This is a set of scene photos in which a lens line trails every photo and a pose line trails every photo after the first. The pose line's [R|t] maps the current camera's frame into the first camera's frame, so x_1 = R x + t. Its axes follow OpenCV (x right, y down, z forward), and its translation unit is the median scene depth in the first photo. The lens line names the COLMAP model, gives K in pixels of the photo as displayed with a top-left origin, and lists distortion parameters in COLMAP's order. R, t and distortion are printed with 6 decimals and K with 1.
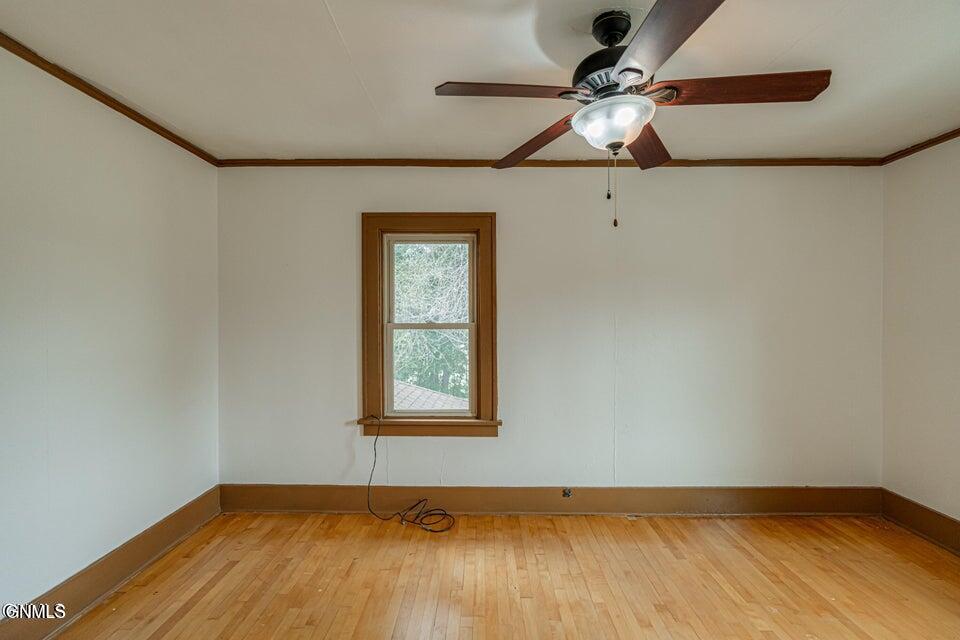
lens RADIAL K [[439.5, 0, 481.6], [0, 439.5, 319.1], [0, 0, 1]] dist [0.000166, -0.000010]
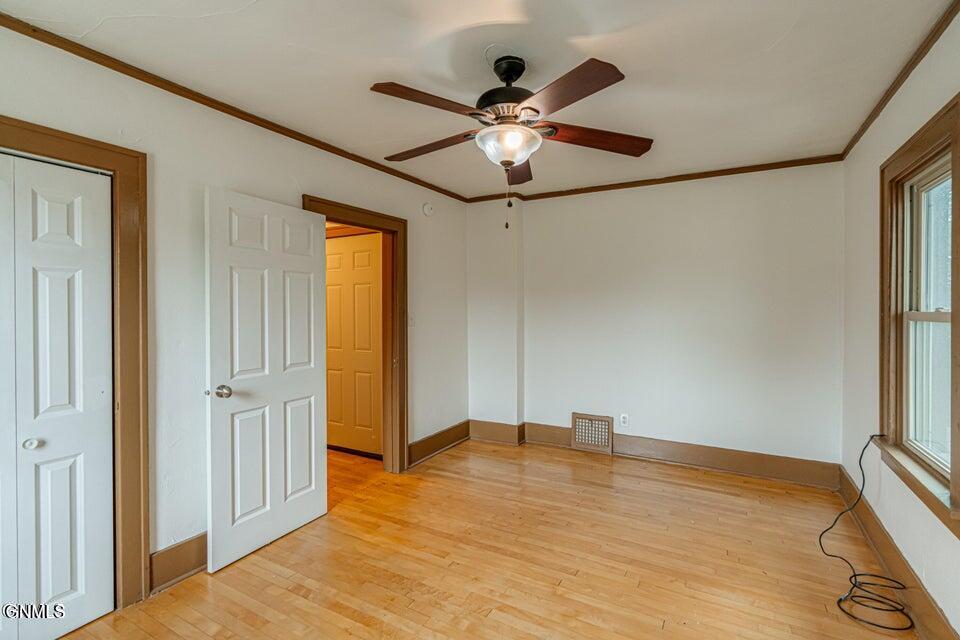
lens RADIAL K [[439.5, 0, 481.7], [0, 439.5, 314.0], [0, 0, 1]] dist [0.000166, -0.000010]
pose [[-0.491464, 0.012996, -0.870801, 0.816180], [0.001105, 0.999897, 0.014299, 0.008983], [0.870897, 0.006065, -0.491428, 0.887169]]
